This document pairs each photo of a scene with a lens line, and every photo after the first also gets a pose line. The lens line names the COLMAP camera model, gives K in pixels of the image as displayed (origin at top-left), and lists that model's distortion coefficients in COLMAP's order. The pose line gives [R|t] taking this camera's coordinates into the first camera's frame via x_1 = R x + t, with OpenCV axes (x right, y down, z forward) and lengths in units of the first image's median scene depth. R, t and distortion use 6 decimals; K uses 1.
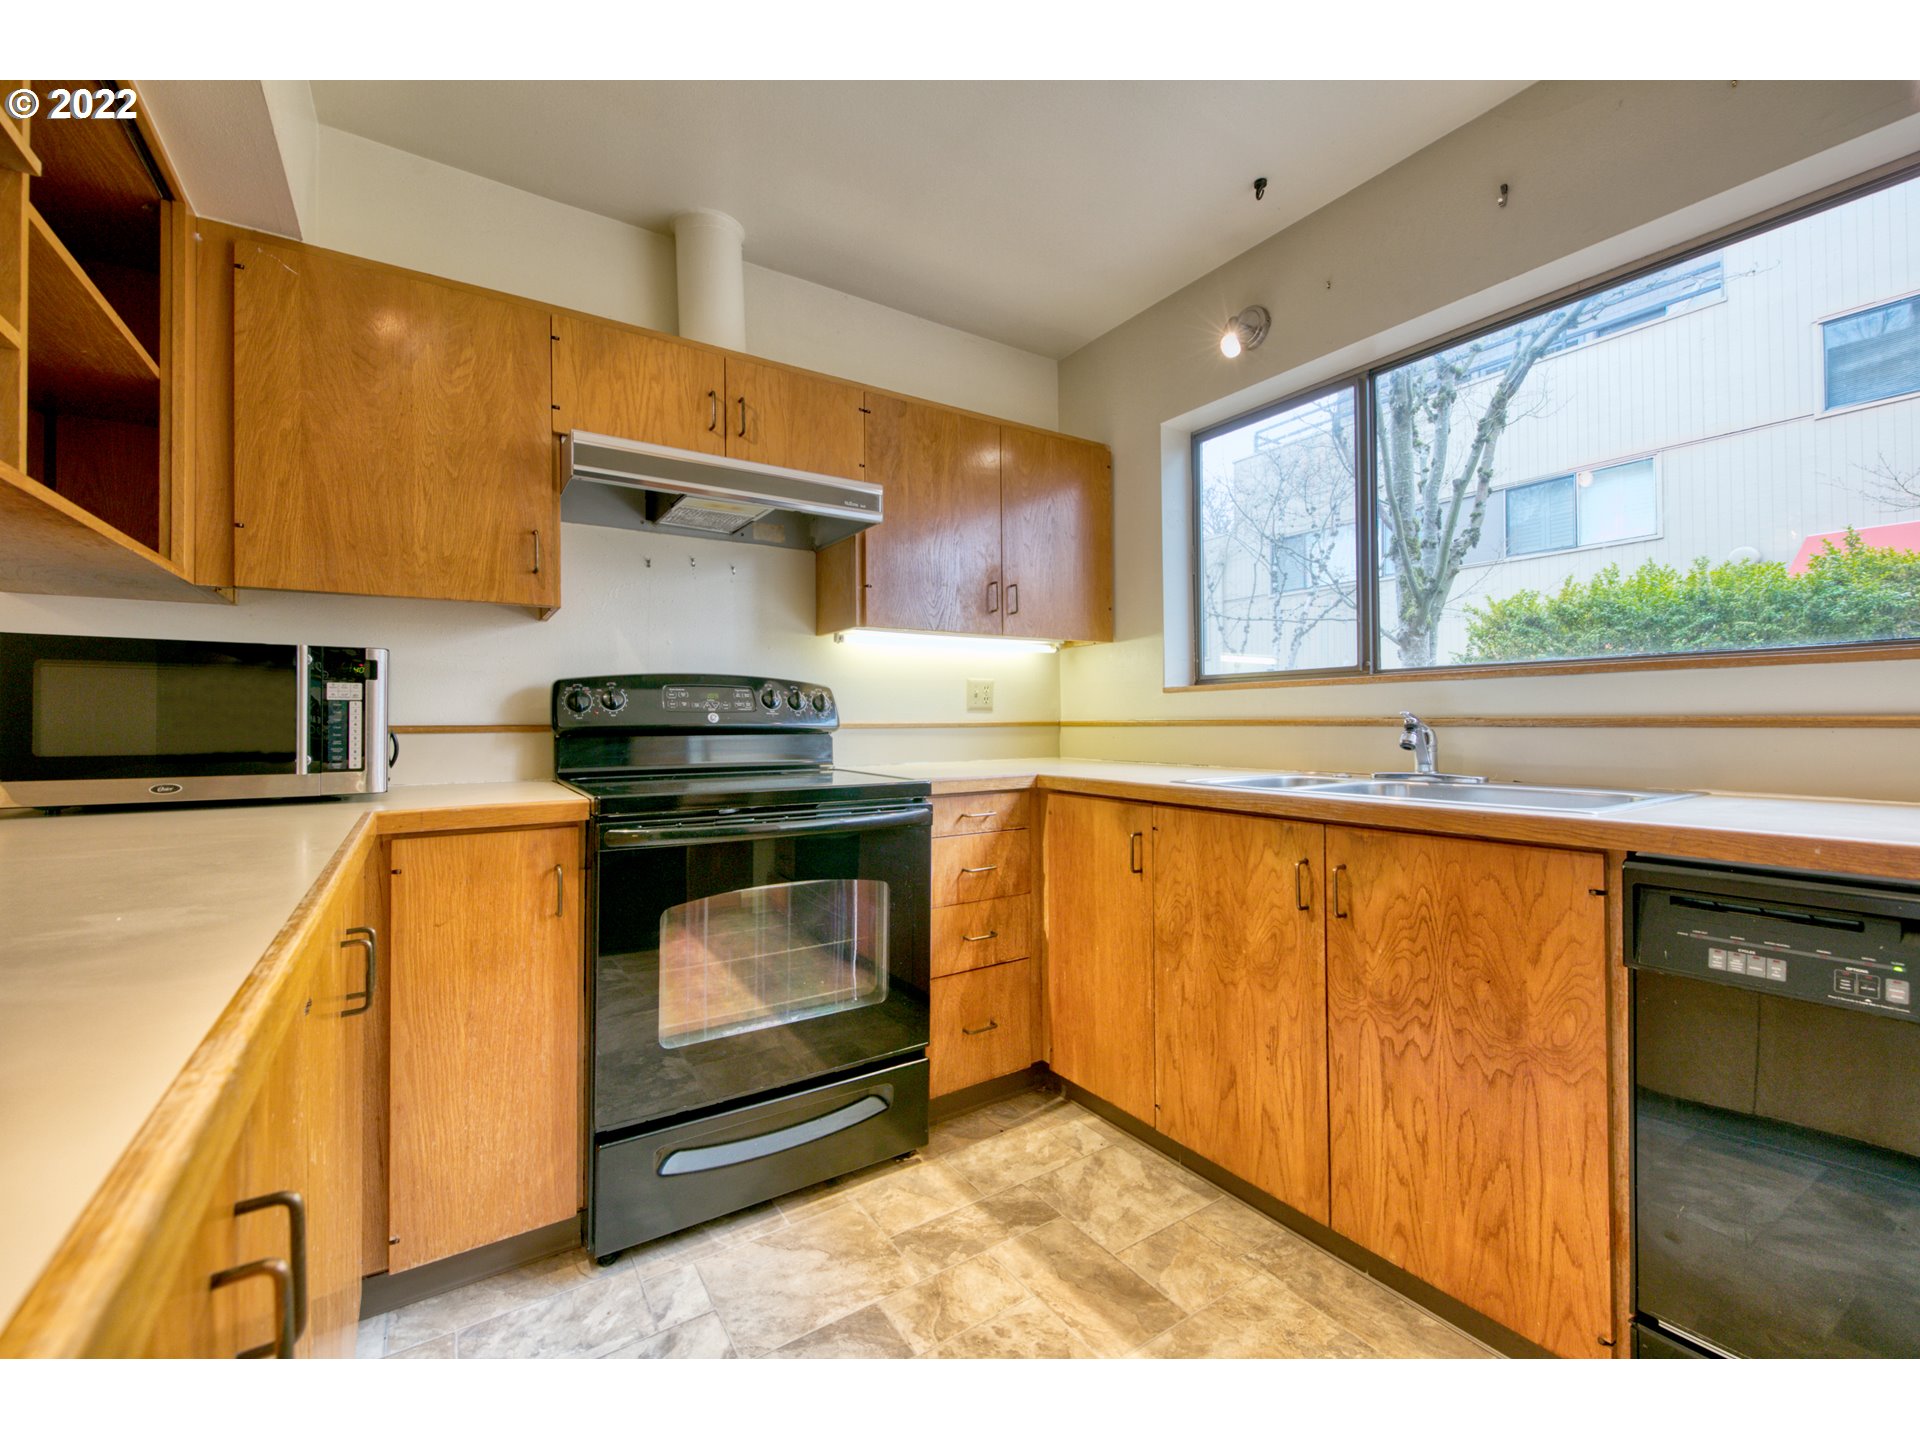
lens RADIAL K [[795.2, 0, 963.9], [0, 795.2, 712.1], [0, 0, 1]] dist [0.014229, -0.007725]
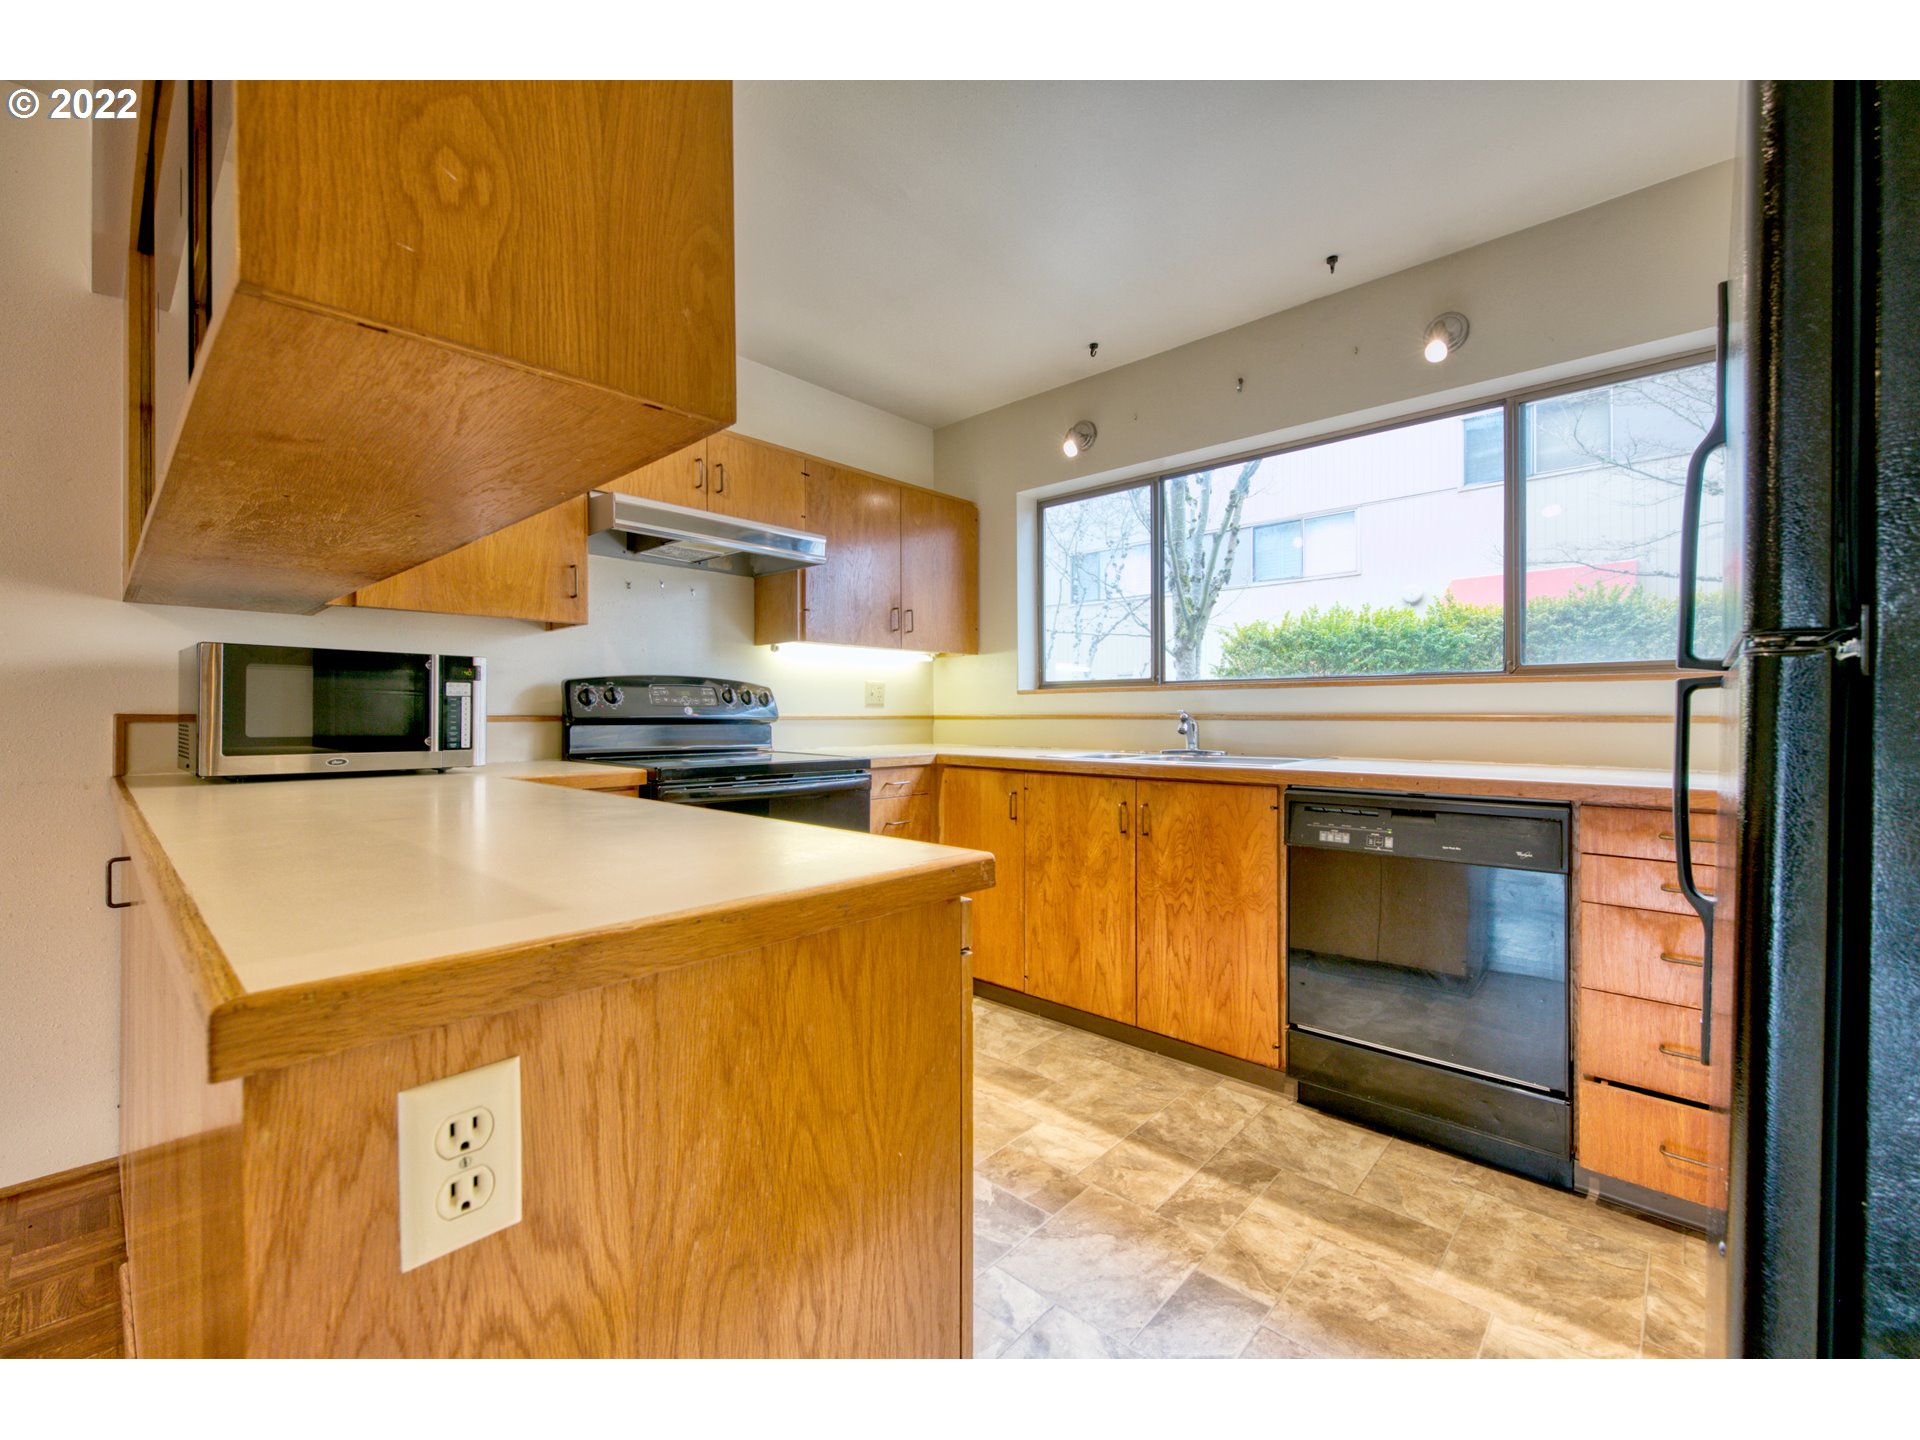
lens RADIAL K [[795.2, 0, 963.9], [0, 795.2, 712.1], [0, 0, 1]] dist [0.014229, -0.007725]
pose [[0.970086, 0.006801, 0.242664, -0.219804], [-0.008569, 0.999944, 0.006233, -0.002481], [-0.242608, -0.008126, 0.970090, -0.378971]]
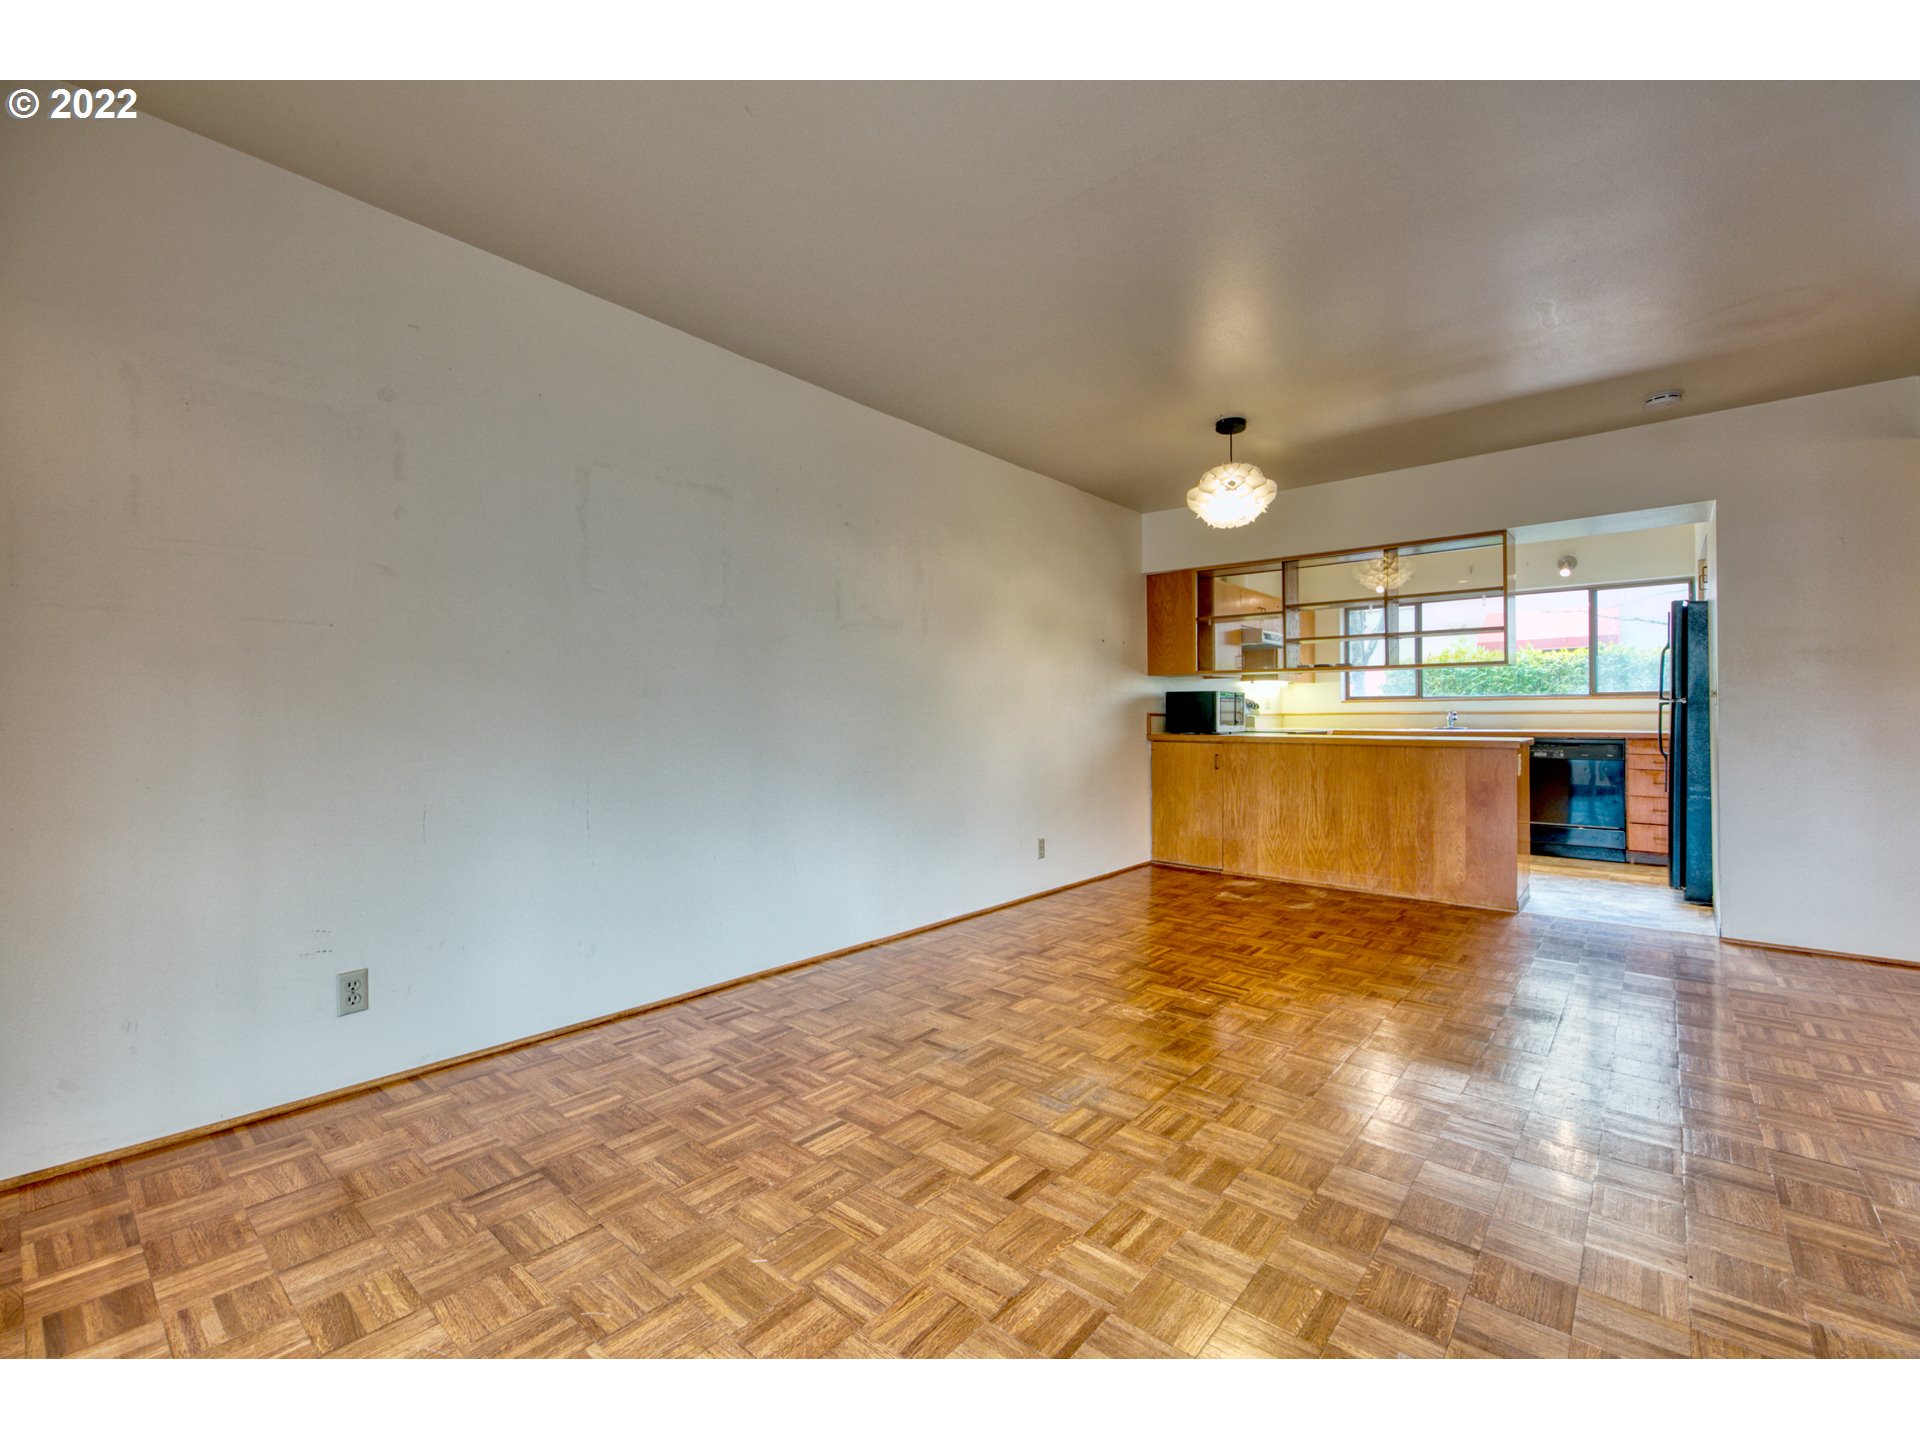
lens RADIAL K [[795.2, 0, 963.9], [0, 795.2, 712.1], [0, 0, 1]] dist [0.014229, -0.007725]
pose [[0.969852, 0.001558, 0.243689, -2.273449], [-0.003346, 0.999970, 0.006921, -0.009814], [-0.243671, -0.007527, 0.969829, -1.829644]]
